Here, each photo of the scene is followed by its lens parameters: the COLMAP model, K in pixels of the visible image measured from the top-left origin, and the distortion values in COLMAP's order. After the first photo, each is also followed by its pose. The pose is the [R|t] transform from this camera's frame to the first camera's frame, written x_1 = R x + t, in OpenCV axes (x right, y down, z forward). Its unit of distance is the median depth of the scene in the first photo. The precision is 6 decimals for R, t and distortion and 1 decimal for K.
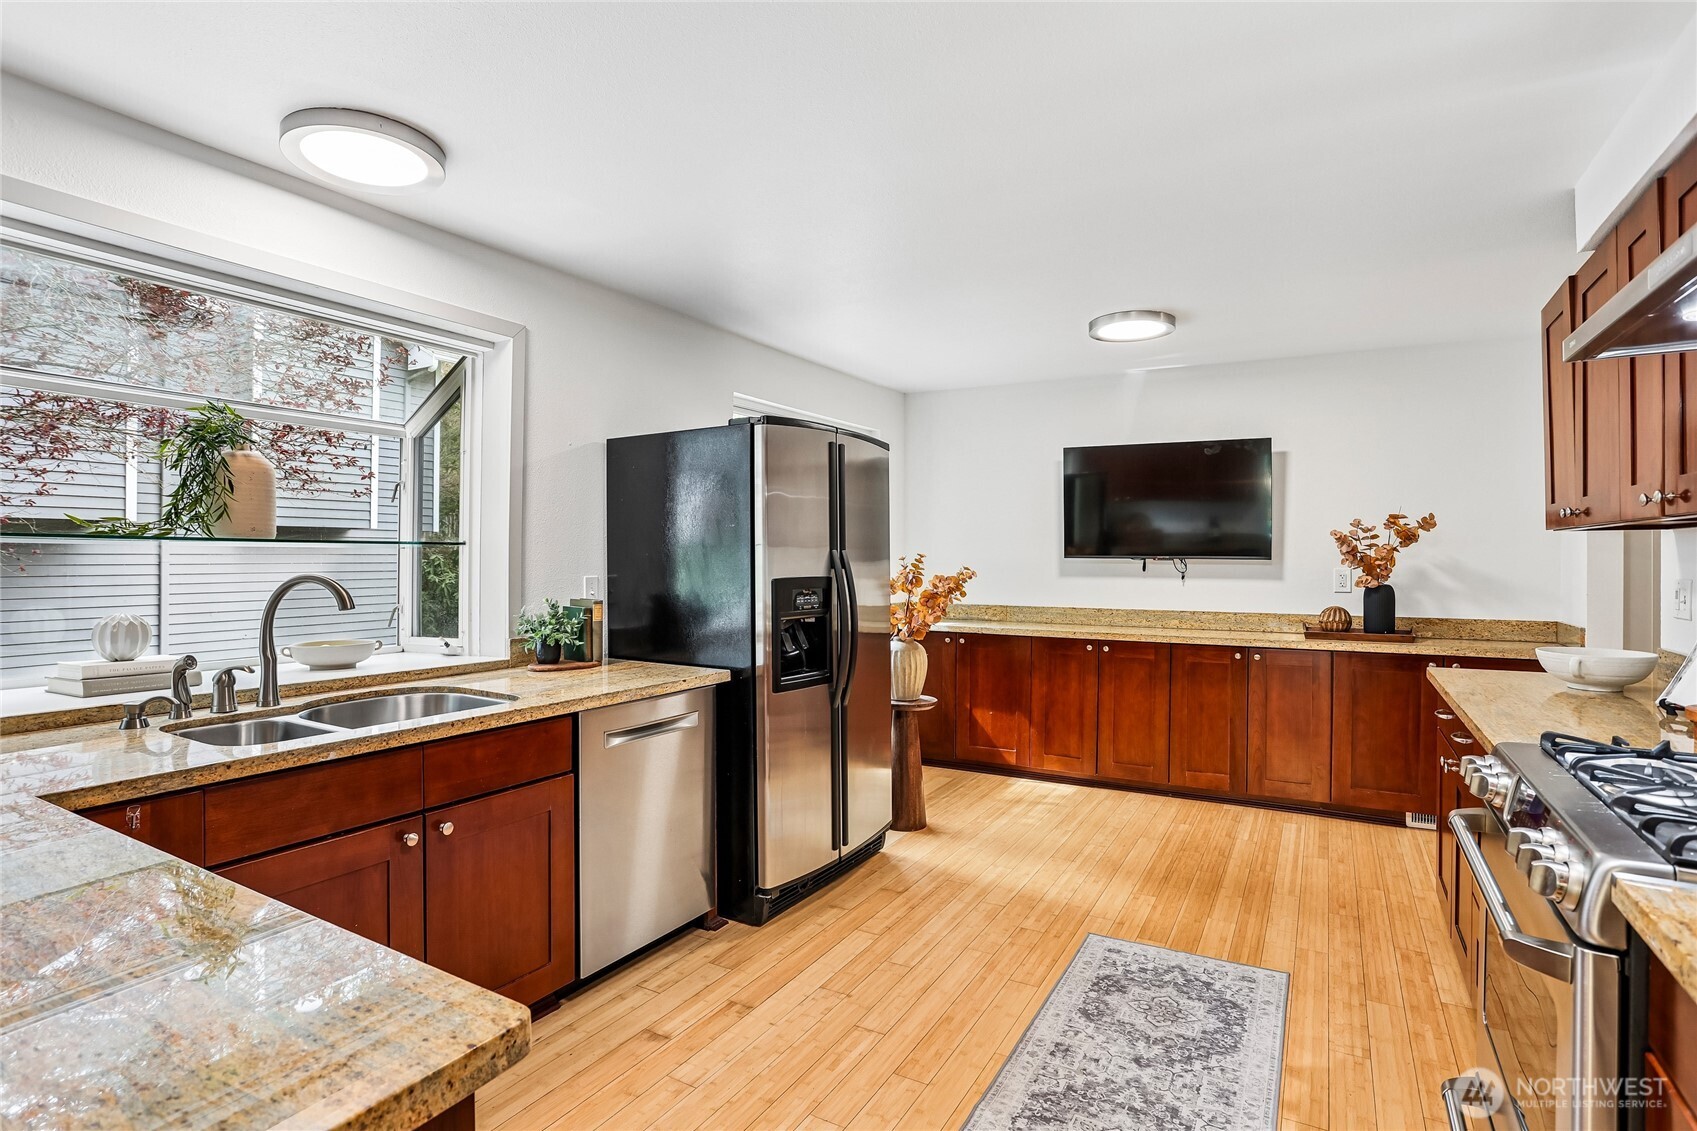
lens RADIAL K [[854.4, 0, 850.3], [0, 854.4, 563.4], [0, 0, 1]] dist [-0.050167, 0.012335]
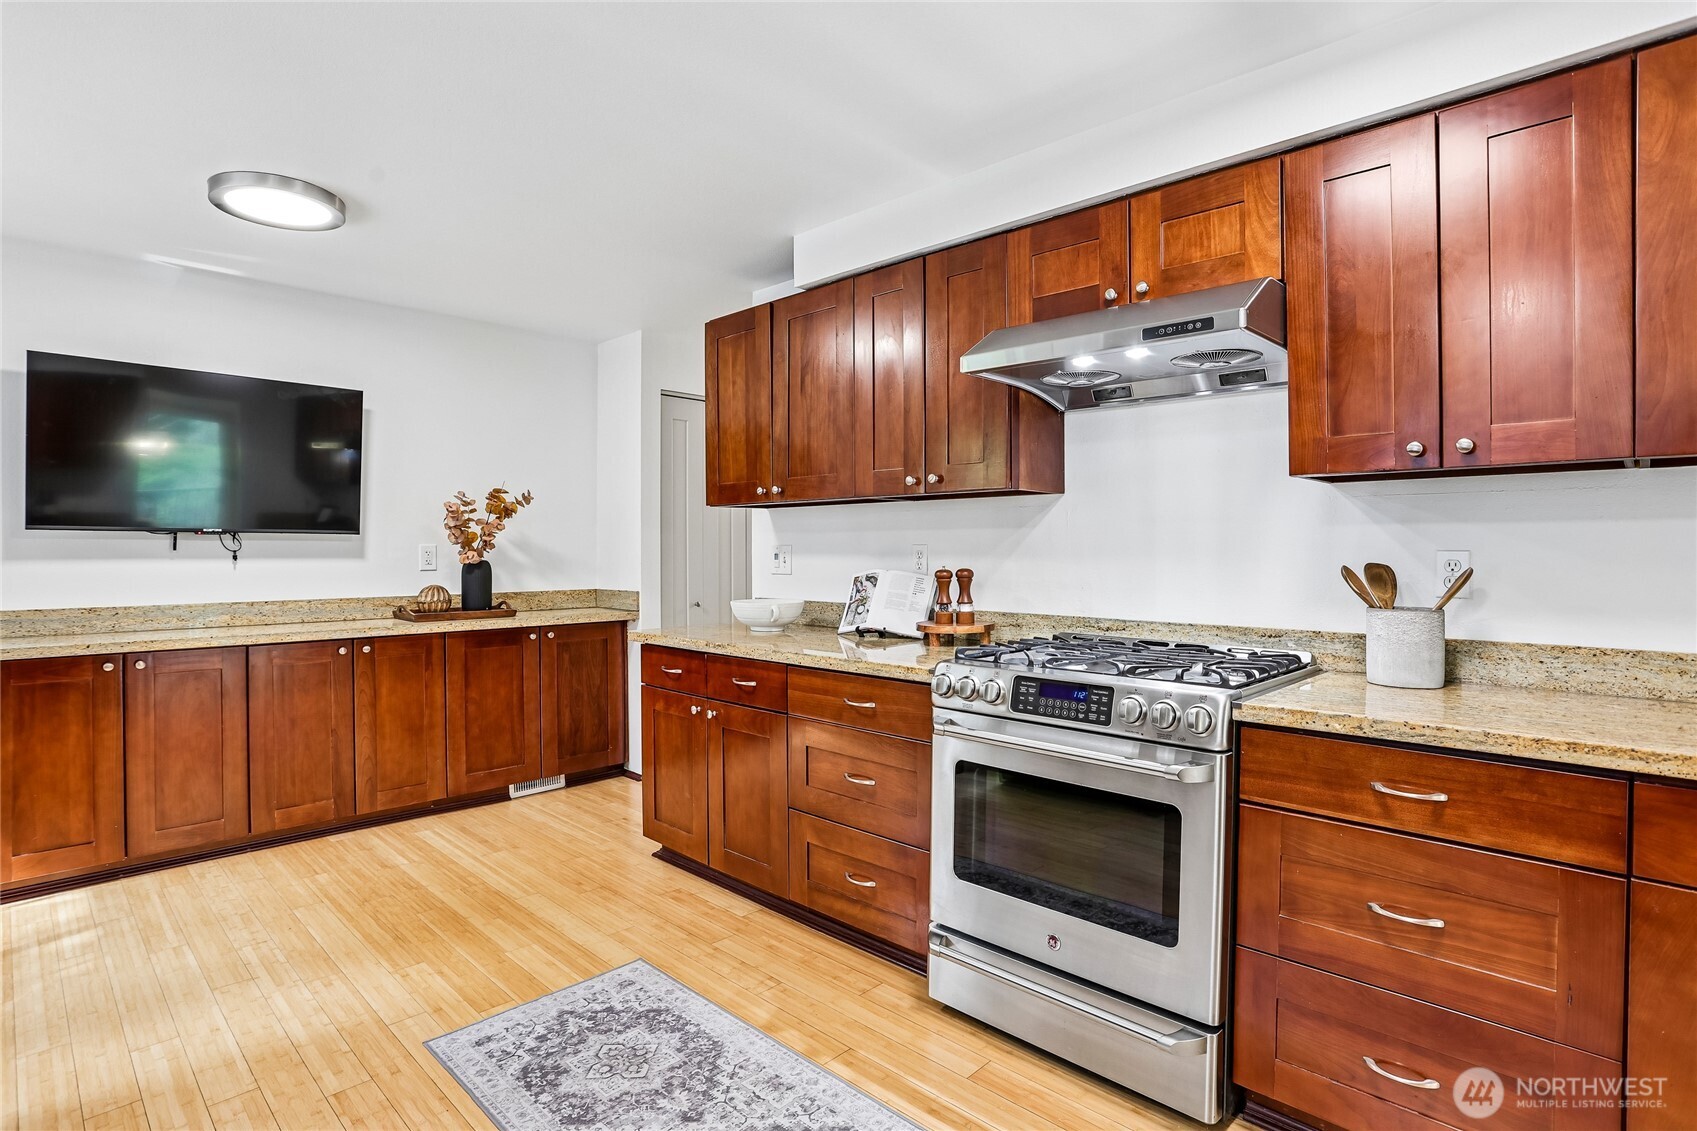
lens RADIAL K [[854.4, 0, 858.7], [0, 854.4, 556.6], [0, 0, 1]] dist [-0.050167, 0.012335]
pose [[0.238136, -0.009551, 0.971185, -0.280540], [0.009319, 0.999928, 0.007549, 0.022356], [-0.971187, 0.007253, 0.238208, 0.428048]]
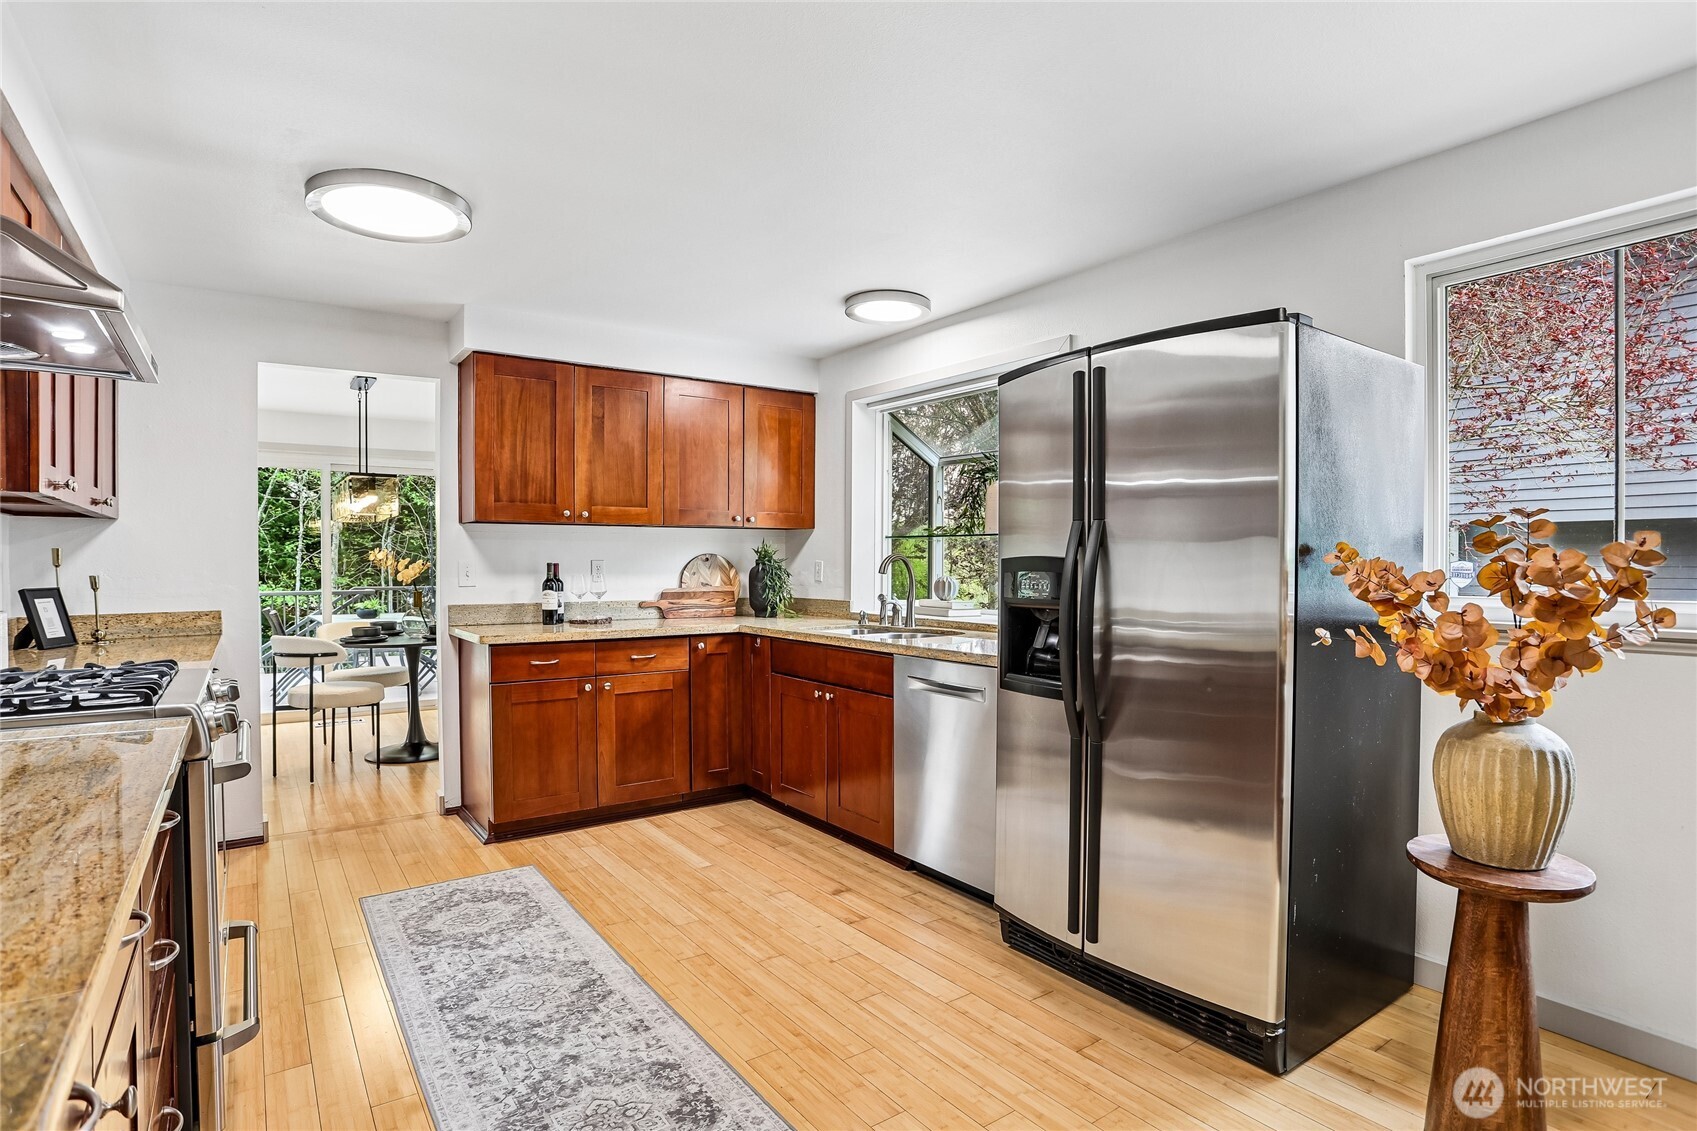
lens RADIAL K [[854.4, 0, 833.9], [0, 854.4, 572.7], [0, 0, 1]] dist [-0.050167, 0.012335]
pose [[-0.429497, 0.004026, -0.903059, 0.721782], [-0.007552, 0.999939, 0.008049, 0.025190], [0.903037, 0.010277, -0.429440, 1.124193]]
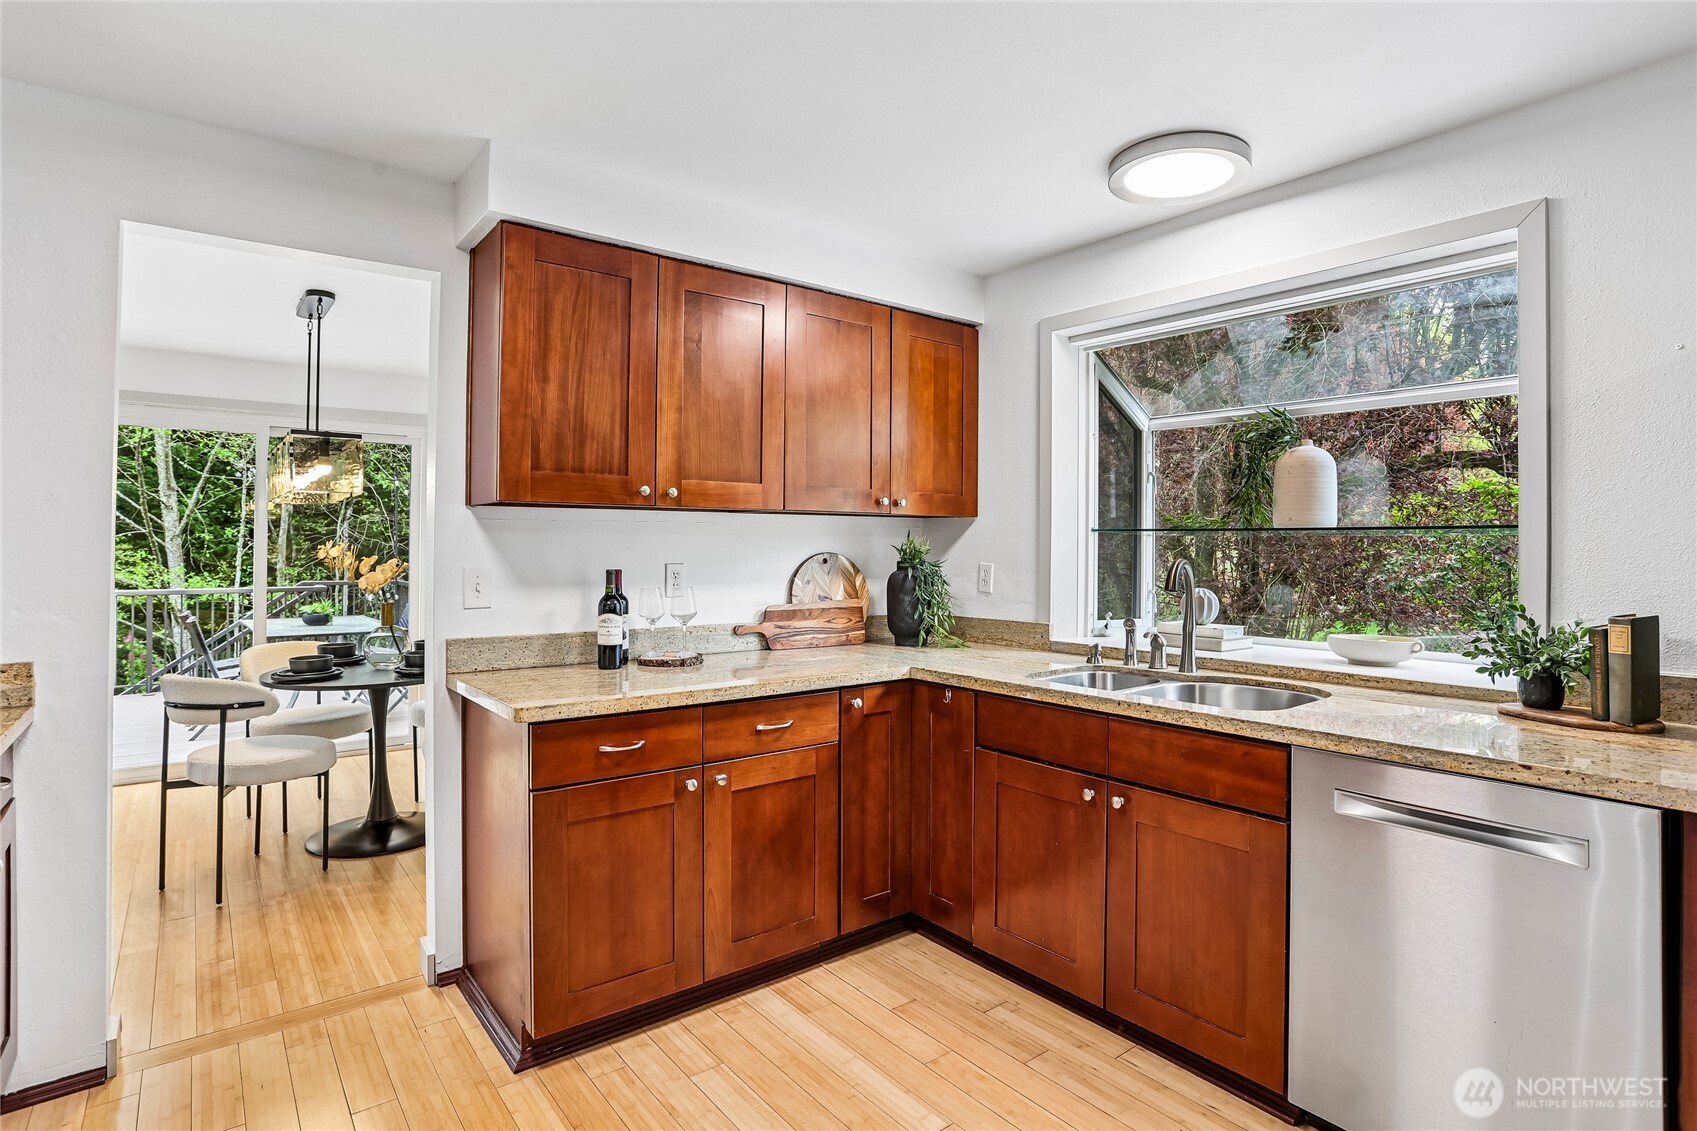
lens RADIAL K [[854.4, 0, 850.1], [0, 854.4, 527.5], [0, 0, 1]] dist [-0.050167, 0.012335]
pose [[-0.377981, -0.030398, -0.925314, 0.400045], [-0.010083, 0.999537, -0.028717, 0.003961], [0.925758, -0.001525, -0.378113, 0.687470]]
